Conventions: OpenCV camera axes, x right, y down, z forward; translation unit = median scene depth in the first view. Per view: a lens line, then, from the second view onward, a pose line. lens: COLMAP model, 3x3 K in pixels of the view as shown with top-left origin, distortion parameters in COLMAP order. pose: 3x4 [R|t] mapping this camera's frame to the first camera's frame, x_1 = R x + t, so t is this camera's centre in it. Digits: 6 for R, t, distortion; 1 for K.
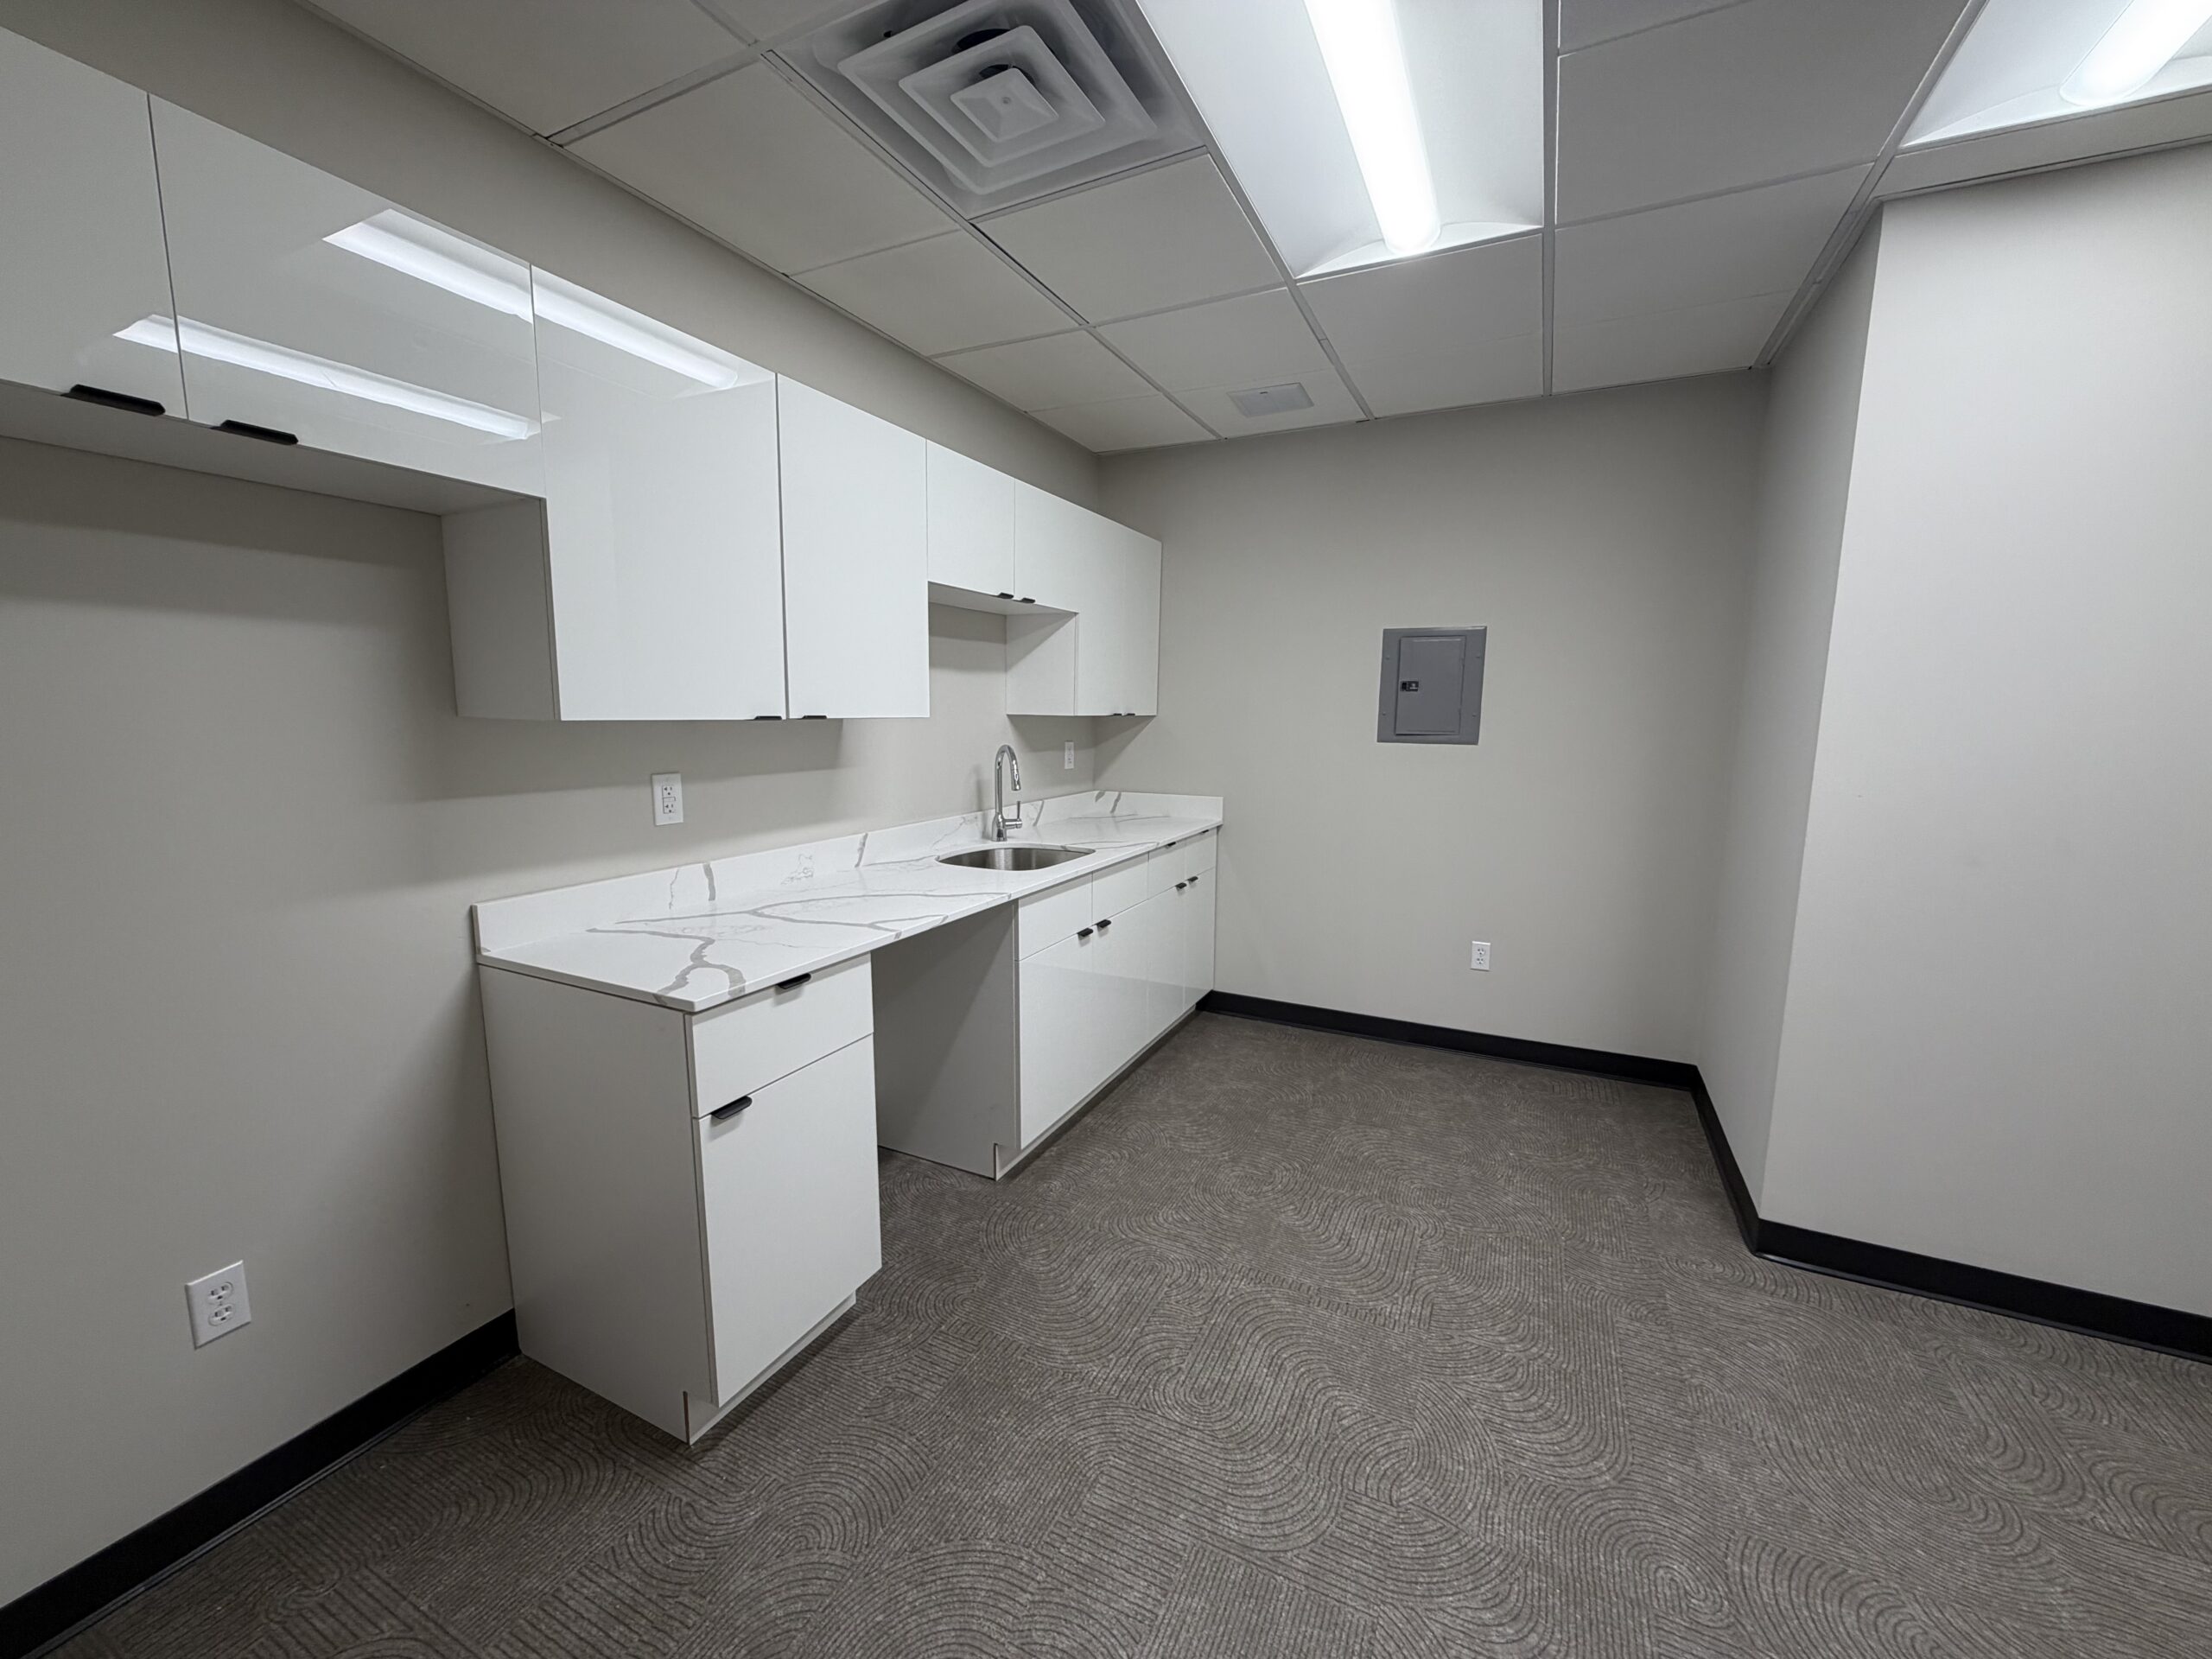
lens RADIAL K [[896.8, 0, 1106.0], [0, 896.8, 829.5], [0, 0, 1]] dist [0.000219, 0.000004]
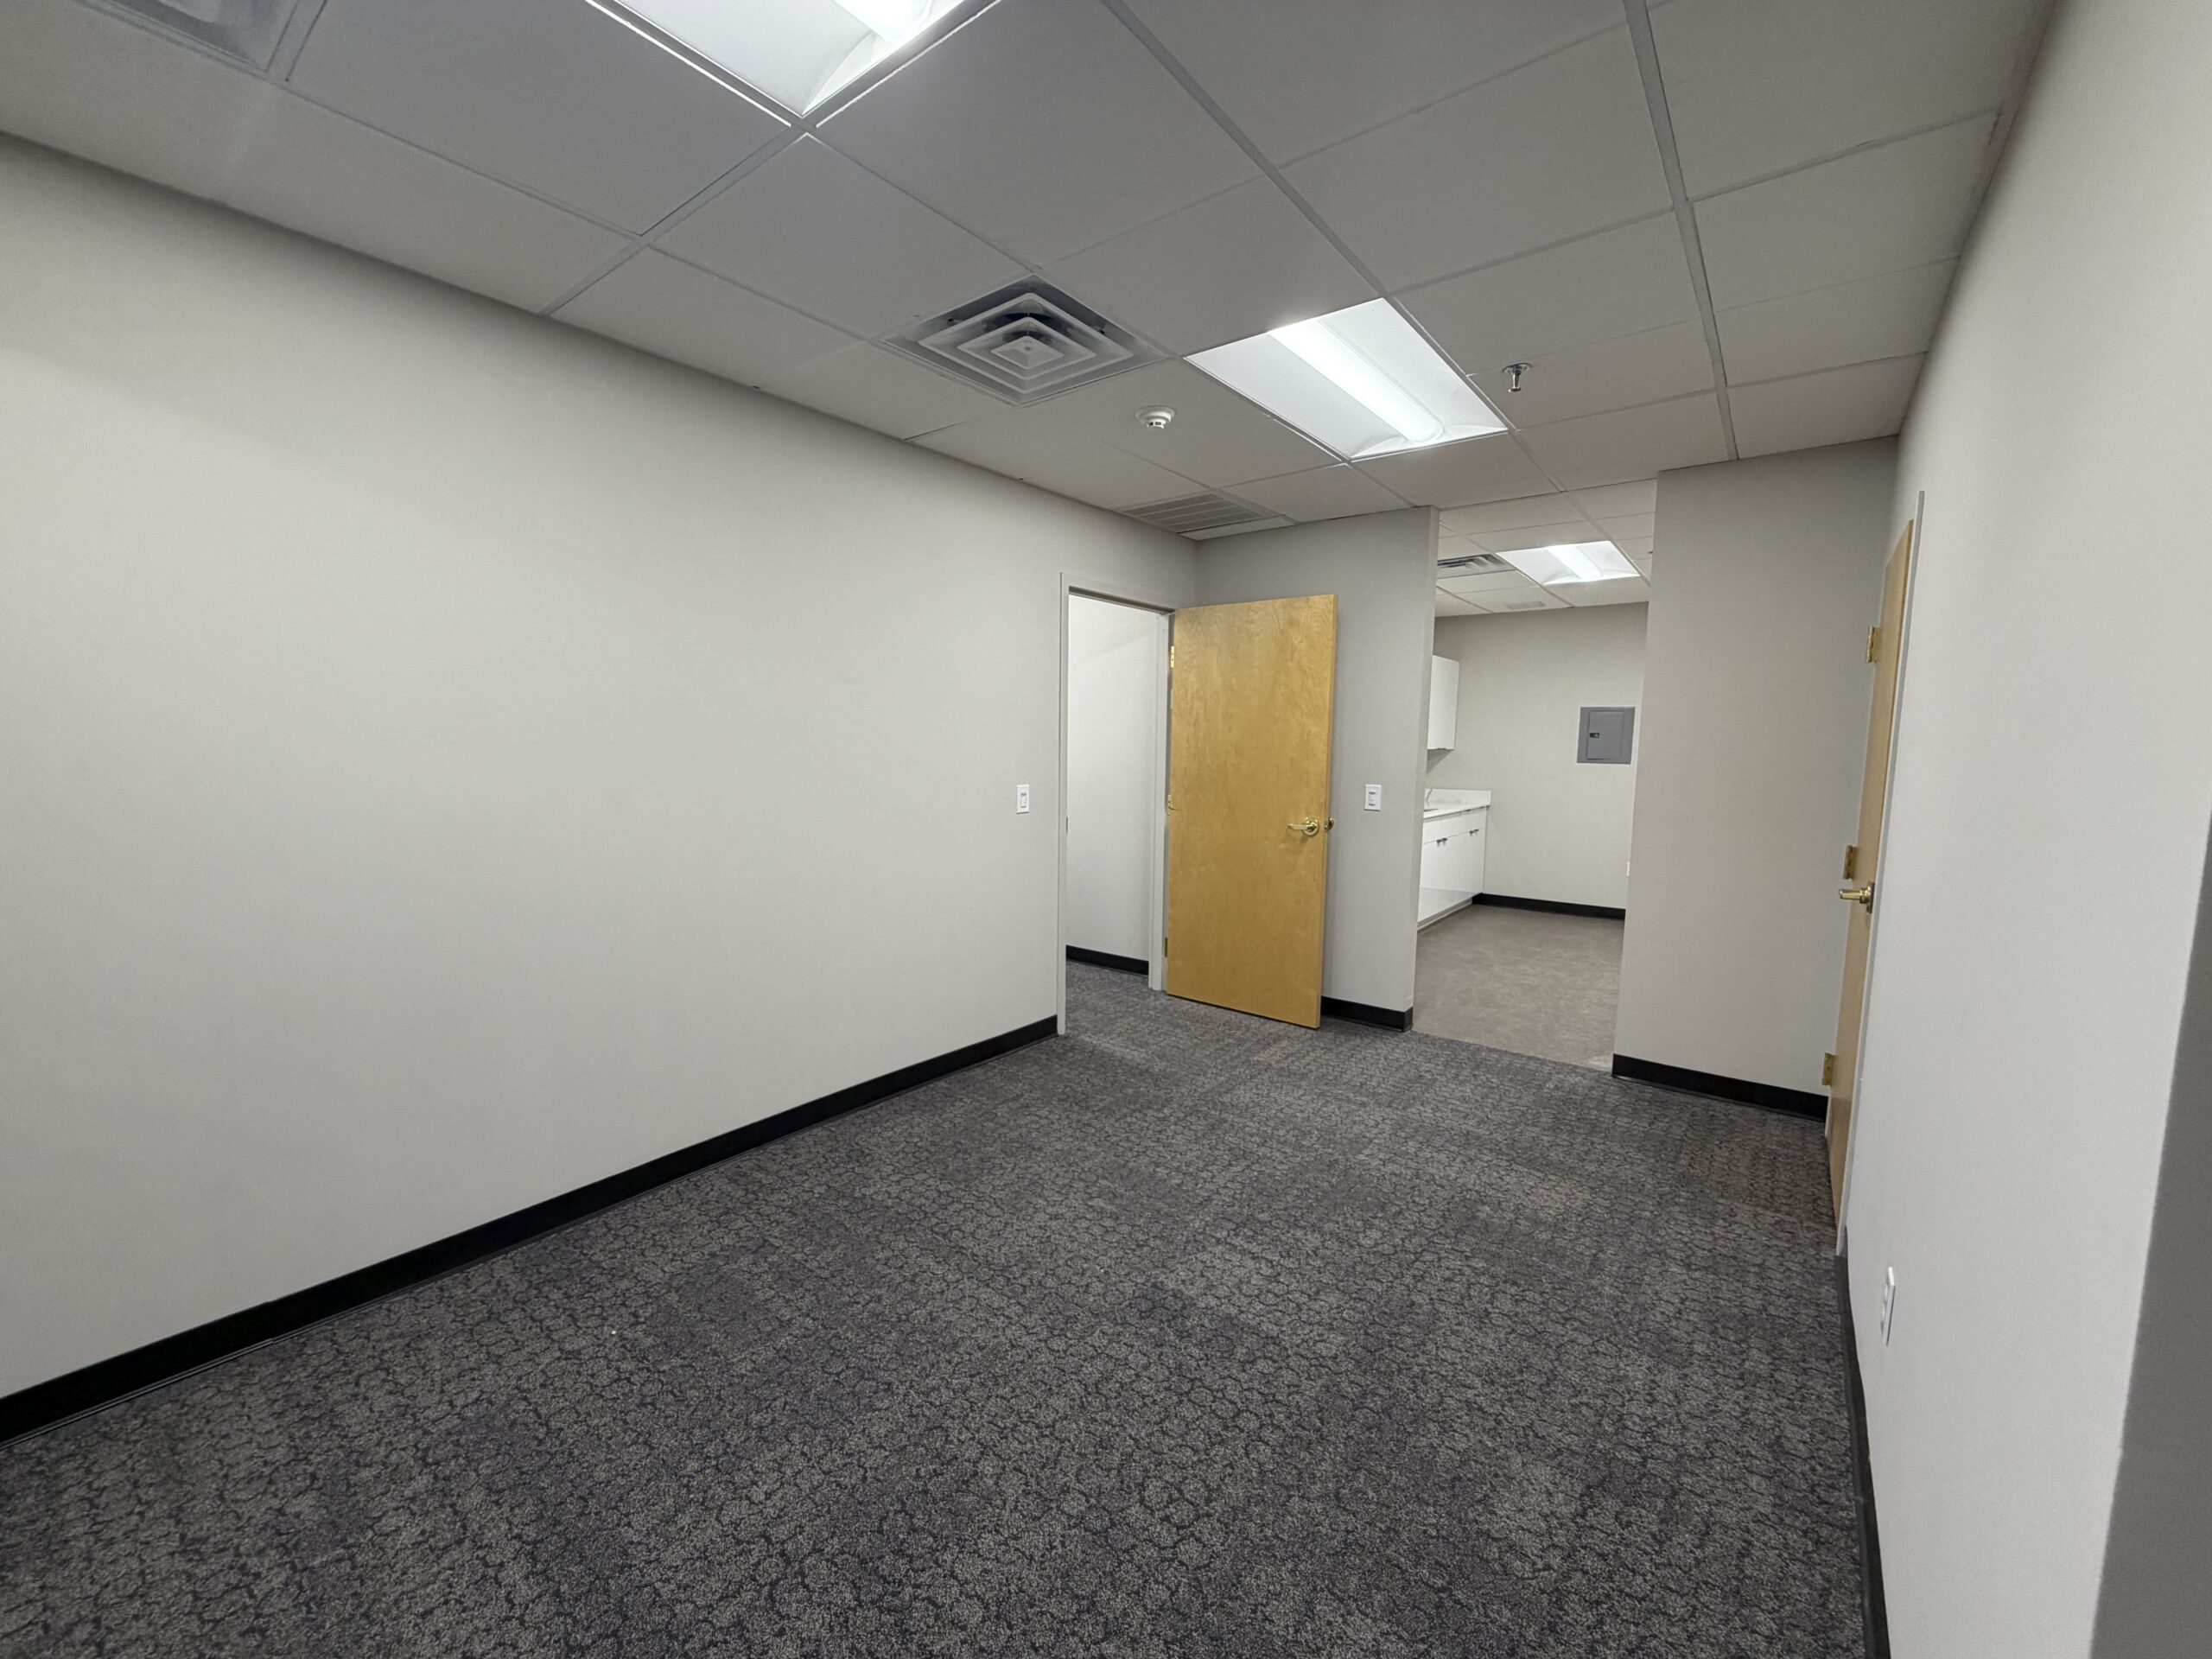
lens RADIAL K [[896.8, 0, 1106.0], [0, 896.8, 829.5], [0, 0, 1]] dist [0.000219, 0.000004]
pose [[0.984530, 0.015325, -0.174544, -0.379505], [-0.020952, 0.999317, -0.030444, 0.134197], [0.173958, 0.033630, 0.984179, -1.146020]]
